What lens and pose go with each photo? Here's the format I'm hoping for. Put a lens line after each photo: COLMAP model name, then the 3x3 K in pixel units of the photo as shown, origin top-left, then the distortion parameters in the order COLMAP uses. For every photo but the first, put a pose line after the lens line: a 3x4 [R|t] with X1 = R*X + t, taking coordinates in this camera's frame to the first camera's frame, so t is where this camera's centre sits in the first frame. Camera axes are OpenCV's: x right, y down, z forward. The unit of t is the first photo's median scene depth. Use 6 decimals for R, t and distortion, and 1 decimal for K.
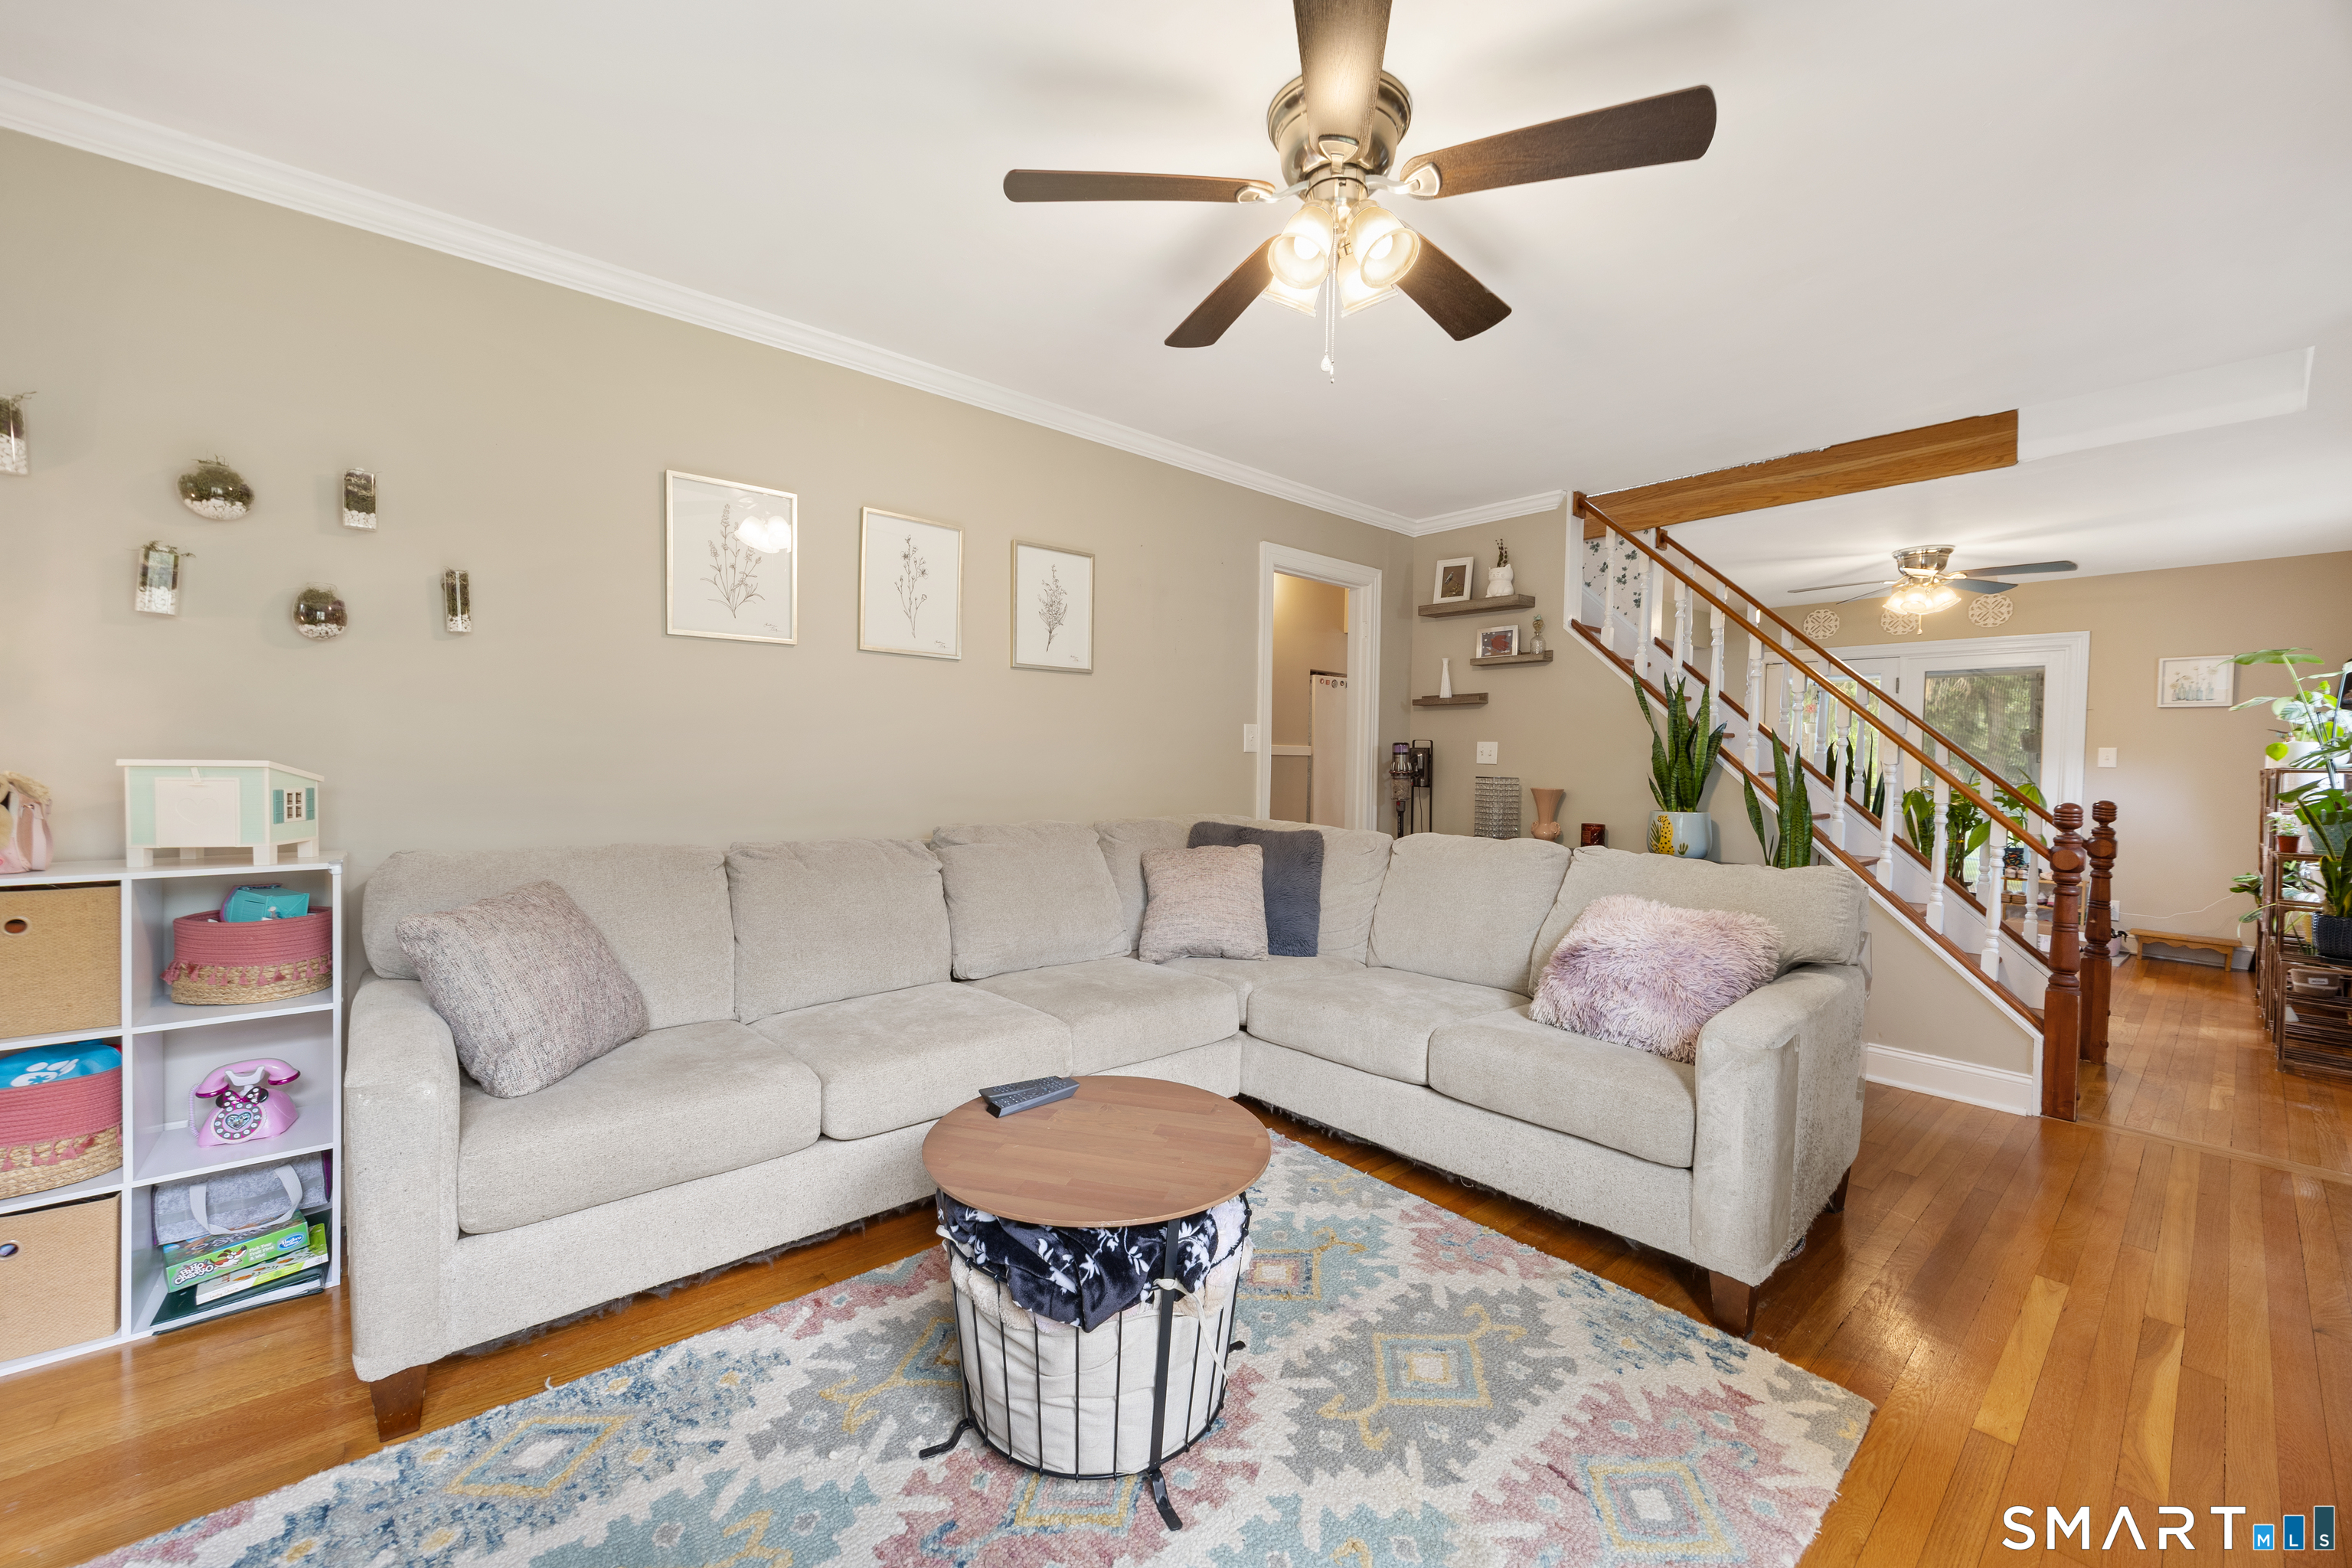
lens RADIAL K [[909.2, 0, 1171.0], [0, 909.2, 787.6], [0, 0, 1]] dist [0.001687, 0.000017]
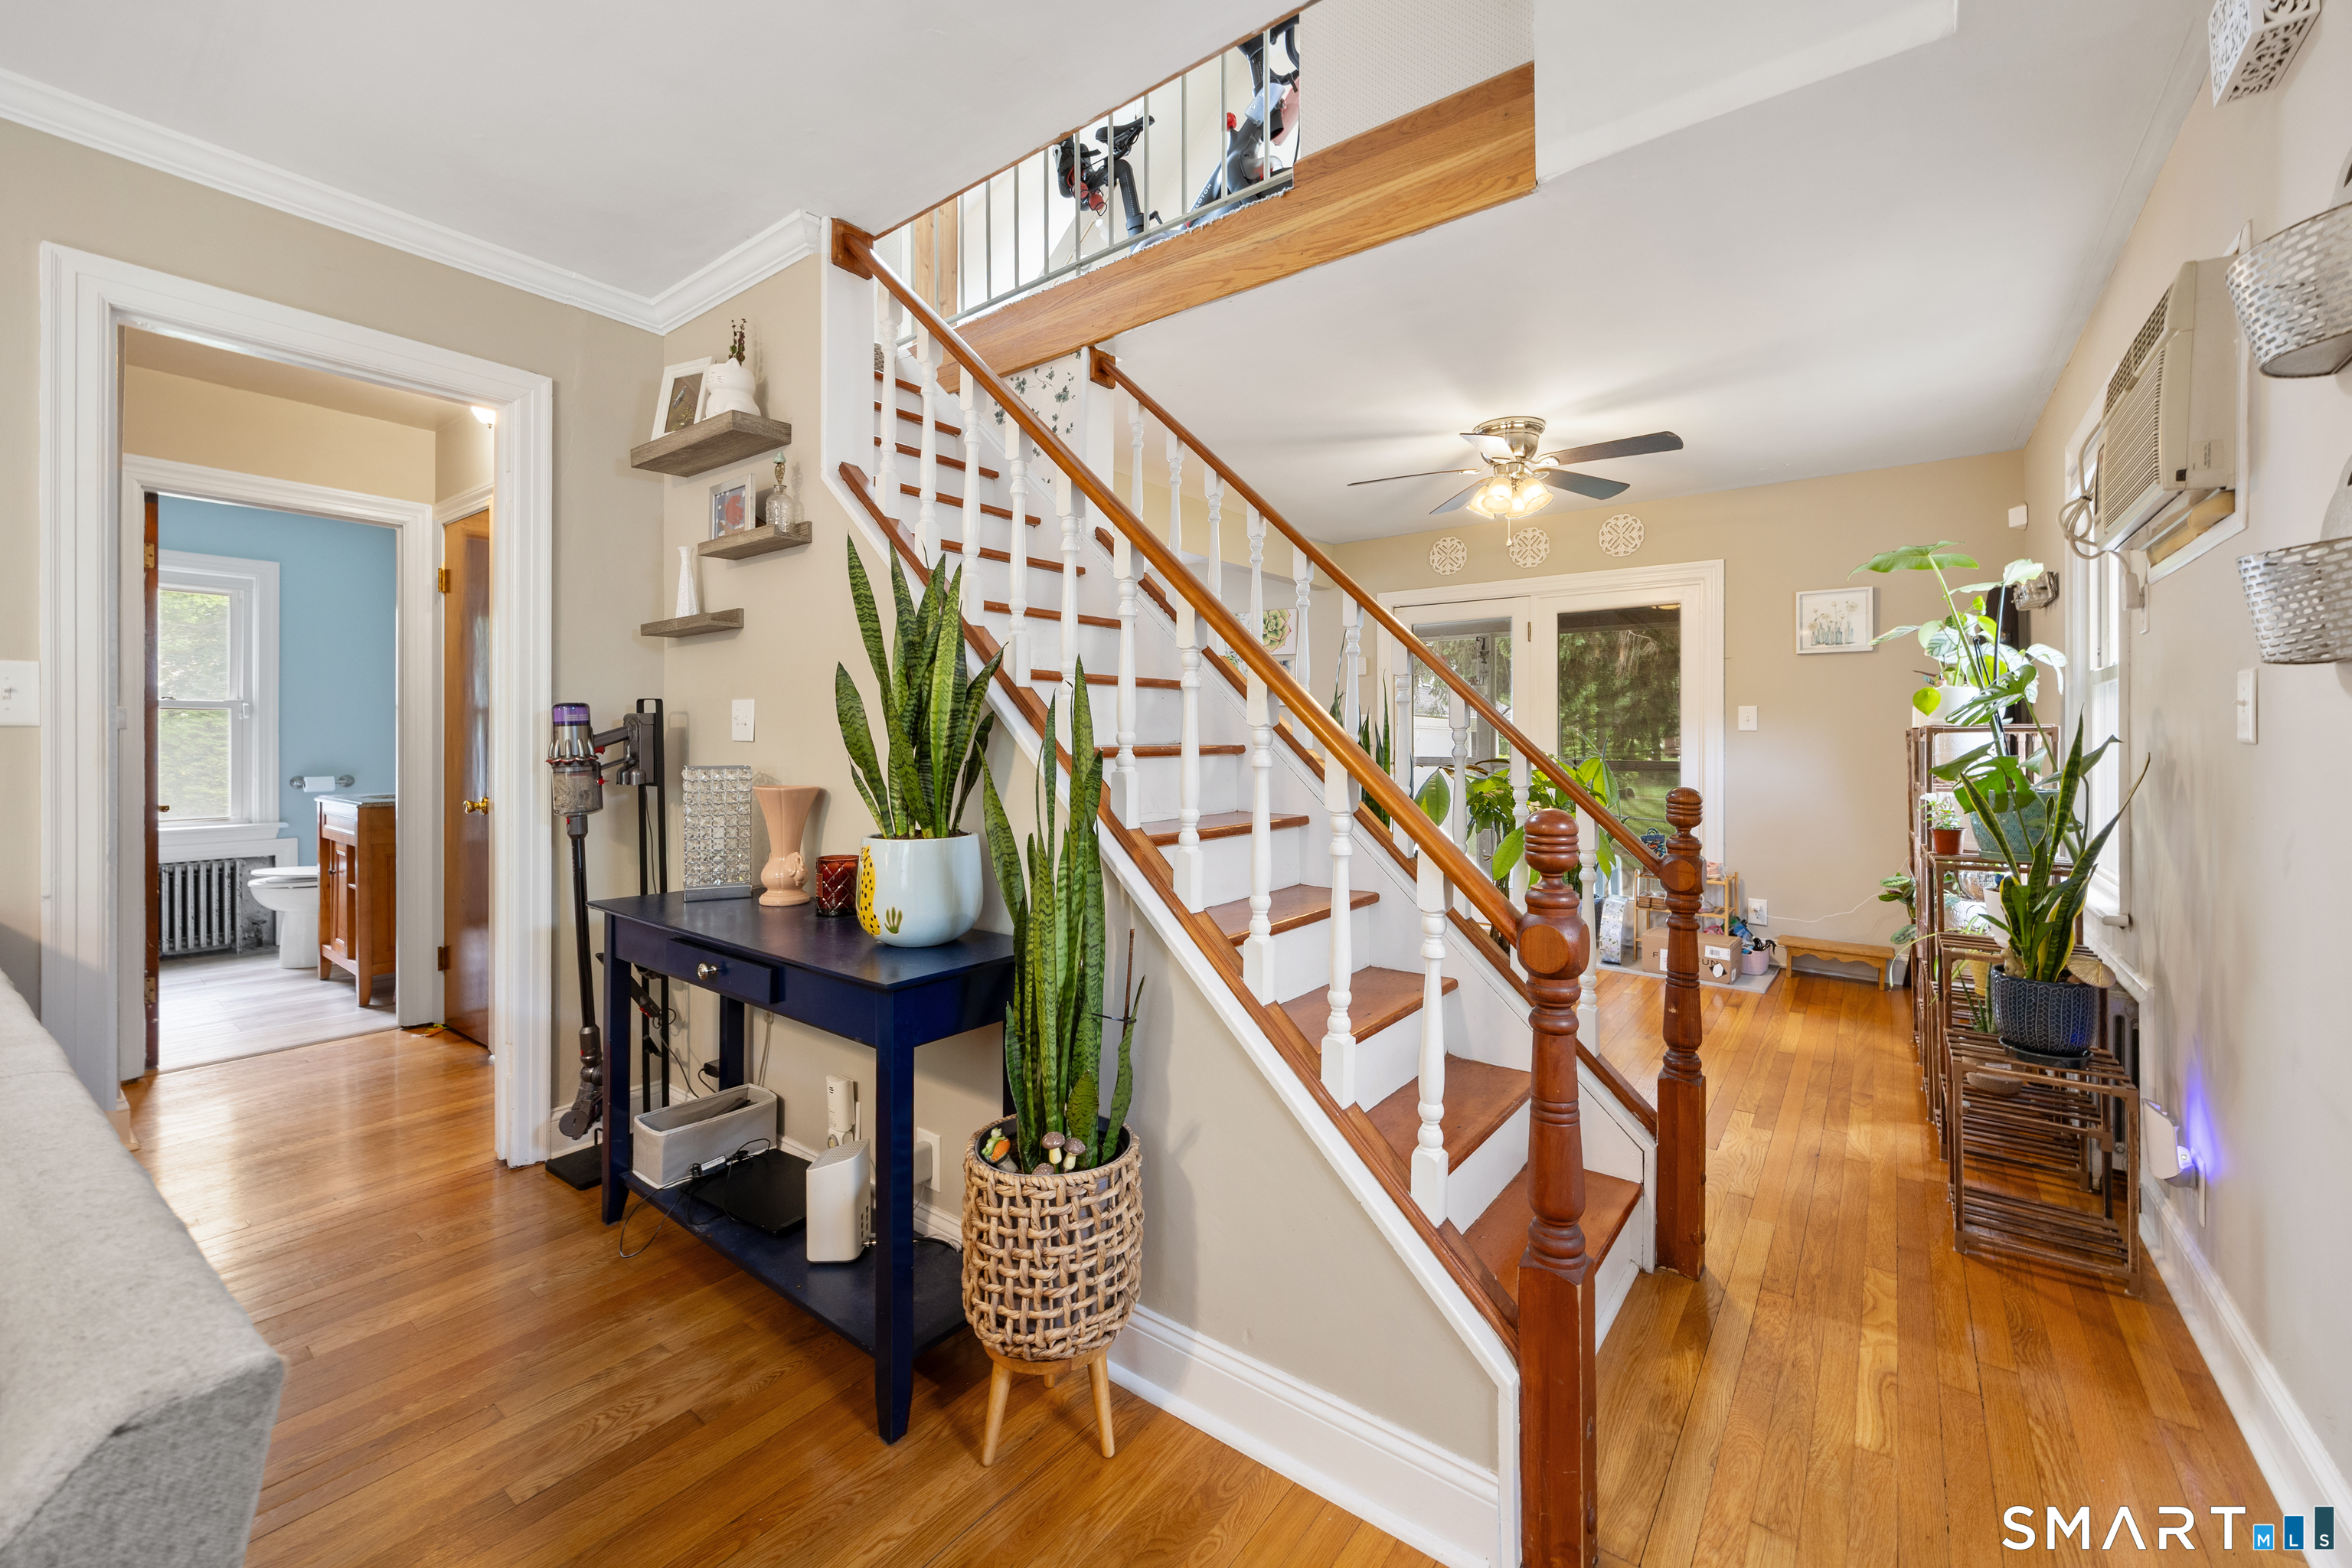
lens RADIAL K [[930.2, 0, 1181.2], [0, 930.2, 748.0], [0, 0, 1]] dist [0.000951, 0.000197]
pose [[0.976468, -0.019807, 0.214750, 0.528494], [0.024435, 0.999522, -0.018918, -0.005379], [-0.214272, 0.023720, 0.976486, 0.448510]]
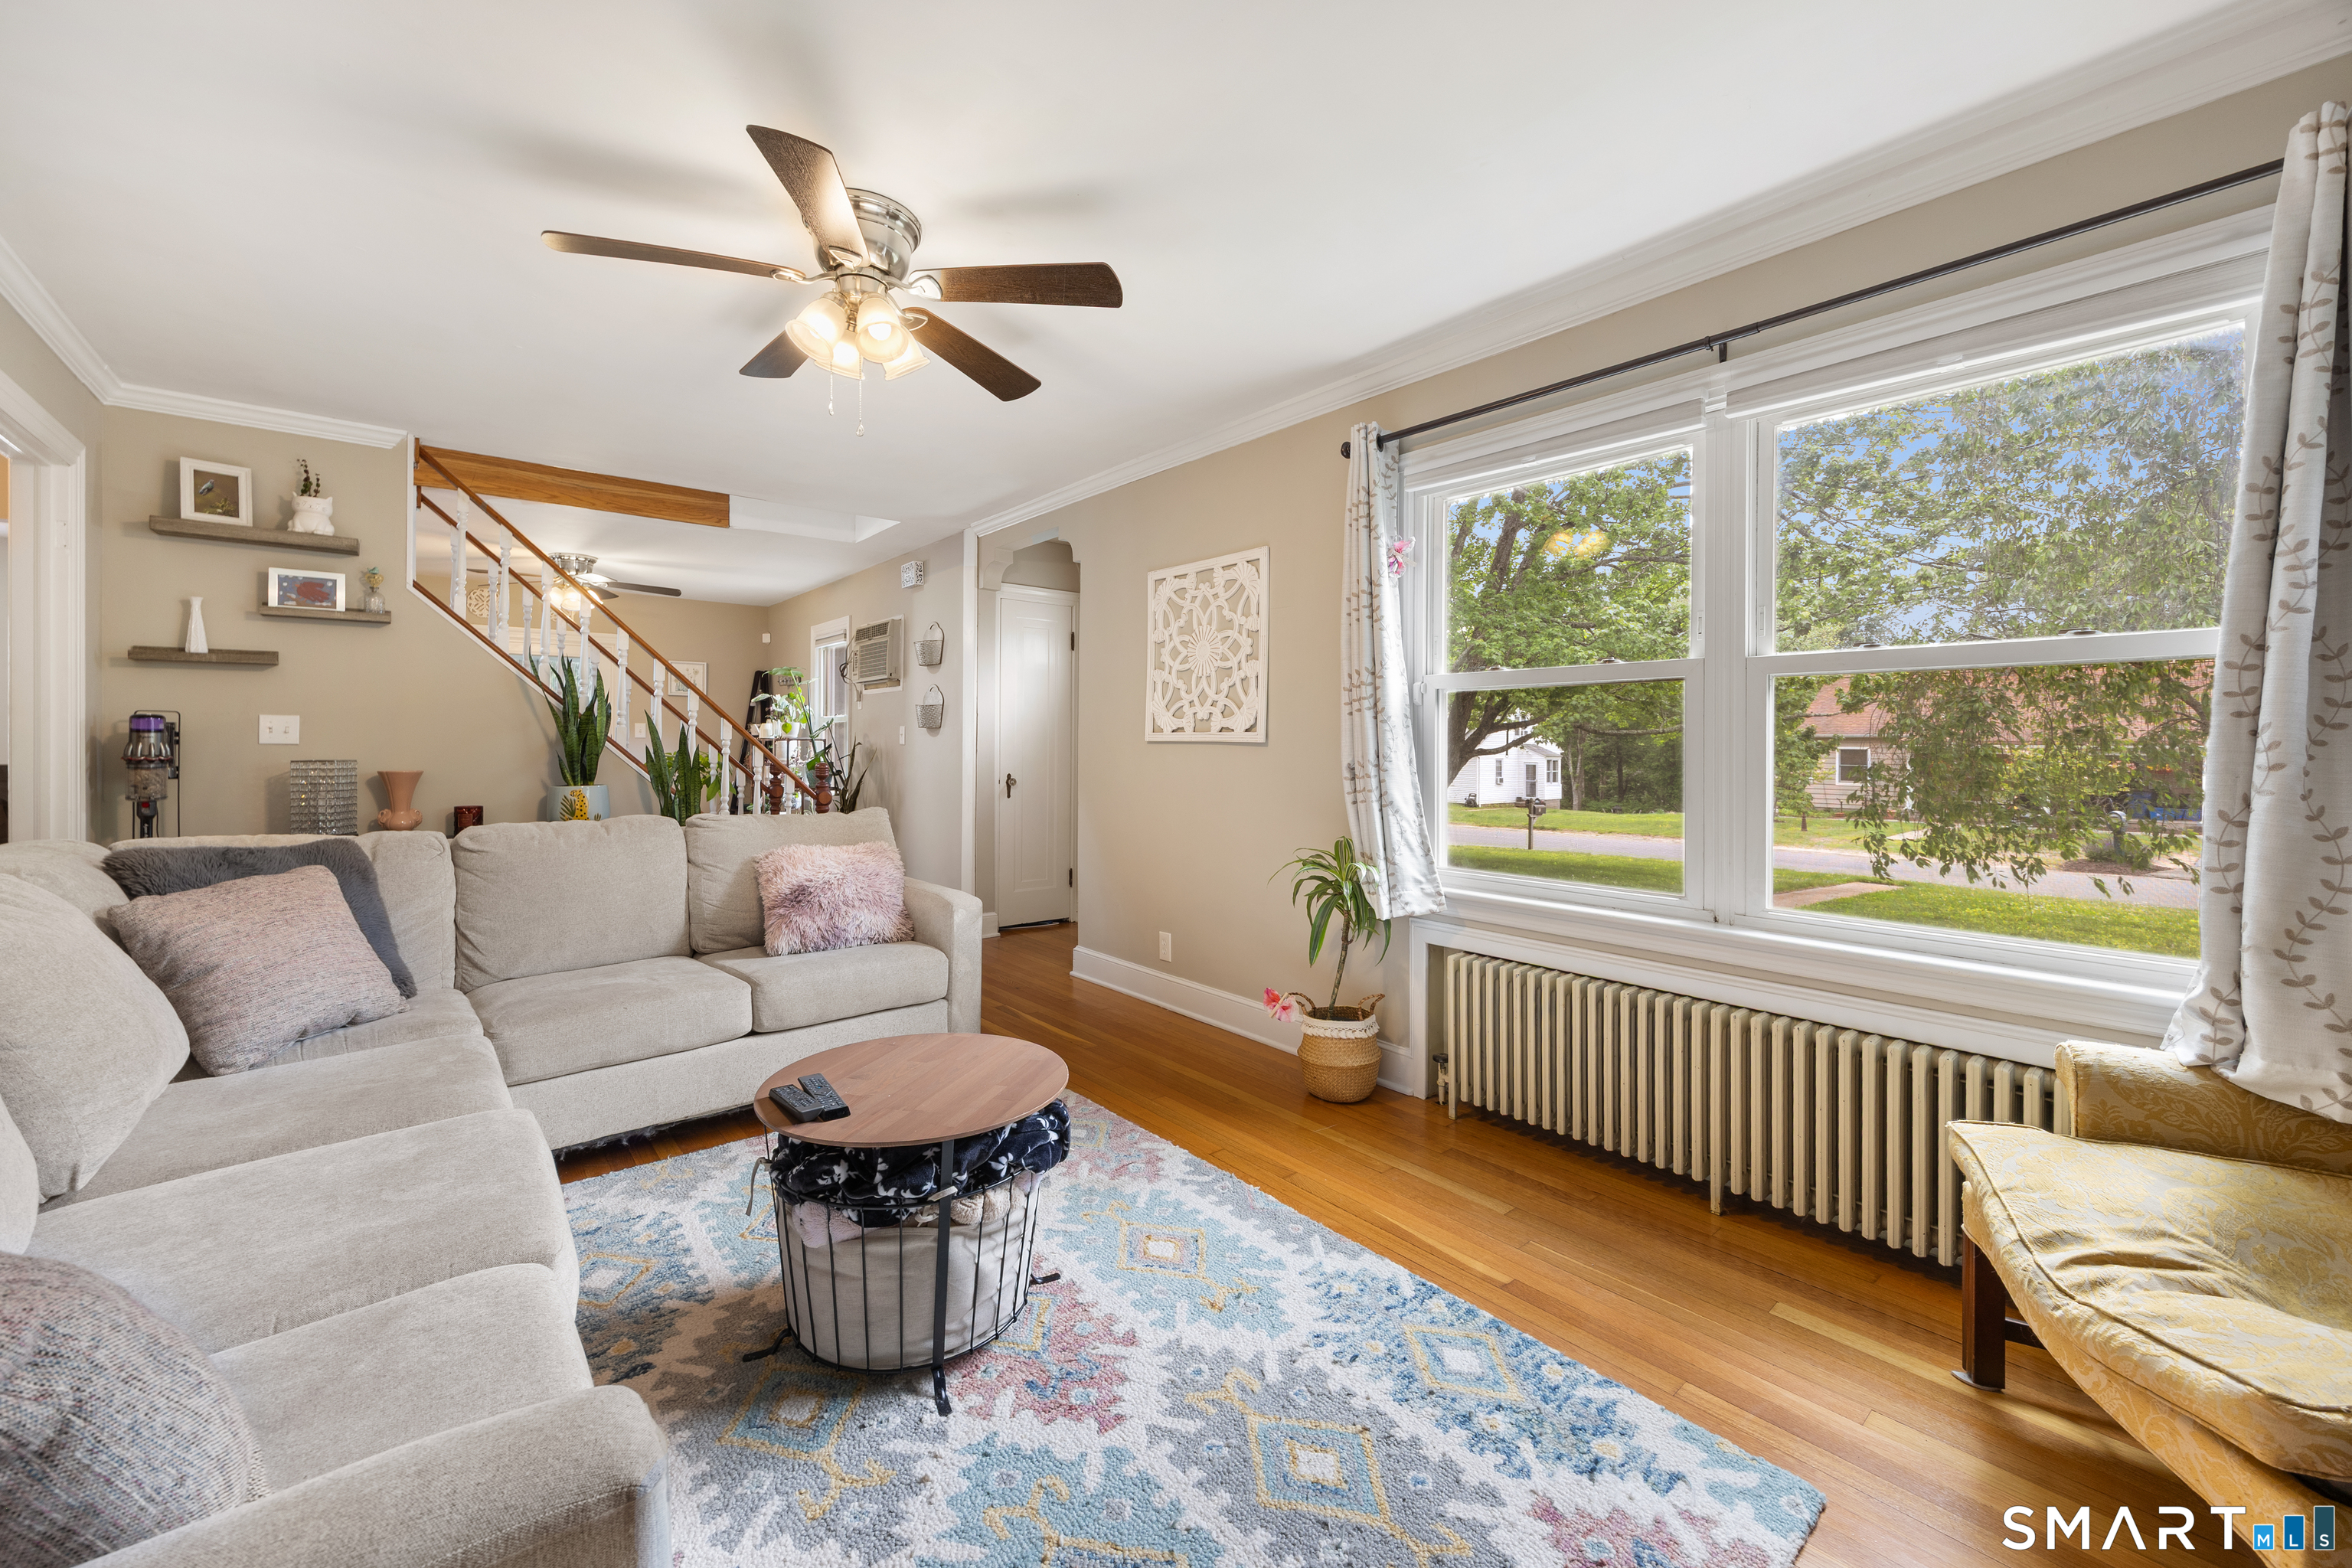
lens RADIAL K [[930.2, 0, 1181.2], [0, 930.2, 748.0], [0, 0, 1]] dist [0.000951, 0.000197]
pose [[0.019599, -0.022881, 0.999546, -0.468412], [0.030026, 0.999301, 0.022286, -0.018635], [-0.999357, 0.029576, 0.020272, 0.241056]]
